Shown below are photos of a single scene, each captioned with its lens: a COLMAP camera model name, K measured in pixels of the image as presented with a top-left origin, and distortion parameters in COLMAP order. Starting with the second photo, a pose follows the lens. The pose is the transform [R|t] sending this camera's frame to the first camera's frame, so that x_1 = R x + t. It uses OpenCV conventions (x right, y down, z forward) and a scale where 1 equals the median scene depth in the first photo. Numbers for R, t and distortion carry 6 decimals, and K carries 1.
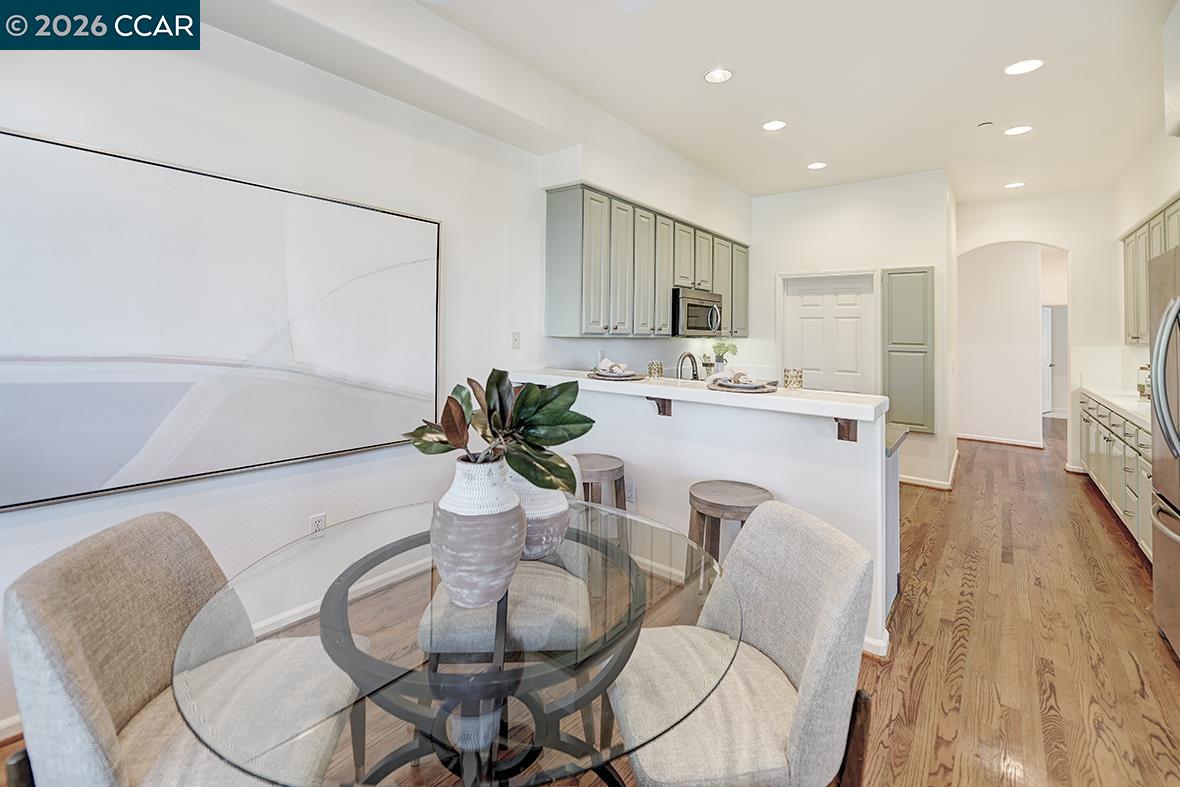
lens RADIAL K [[474.9, 0, 591.6], [0, 474.9, 323.1], [0, 0, 1]] dist [0.000818, -0.000213]
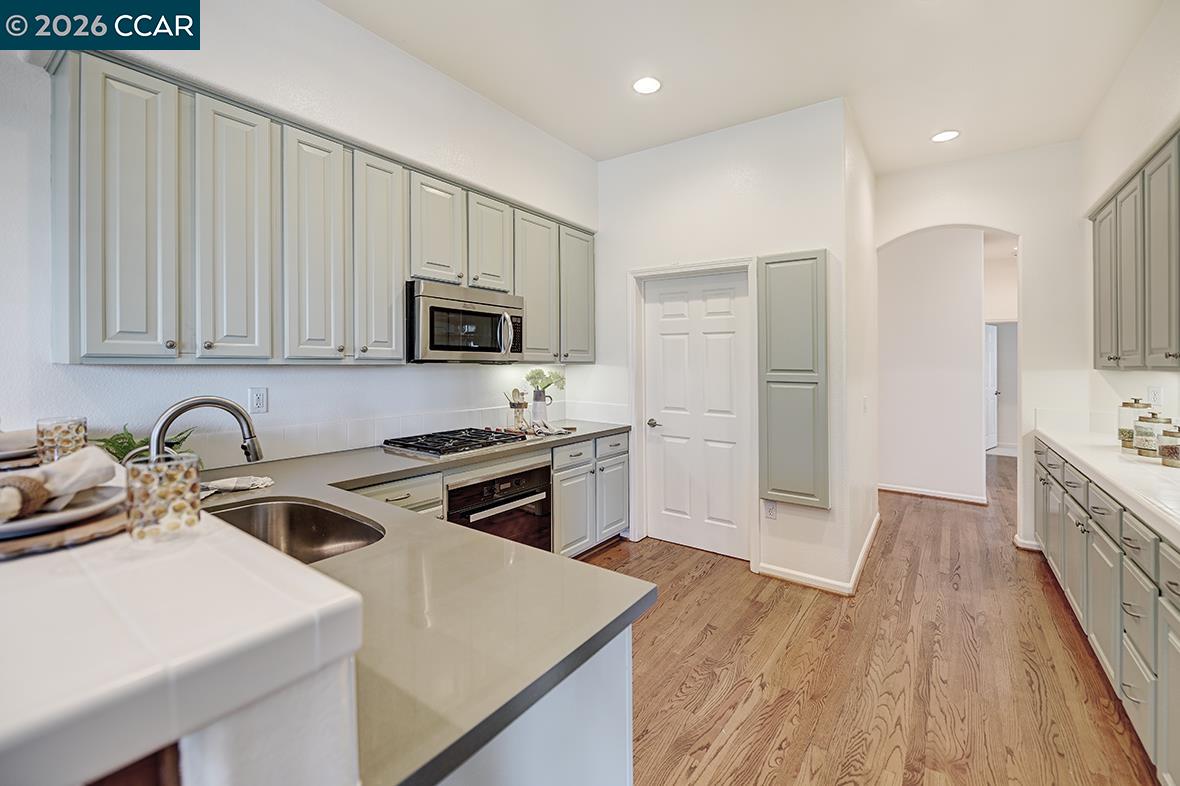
lens RADIAL K [[499.1, 0, 595.6], [0, 499.1, 353.6], [0, 0, 1]] dist [0.002412, 0.000013]
pose [[0.995864, -0.006716, 0.090611, 0.309366], [0.006160, 0.999960, 0.006421, 0.013508], [-0.090651, -0.005836, 0.995866, 0.316221]]
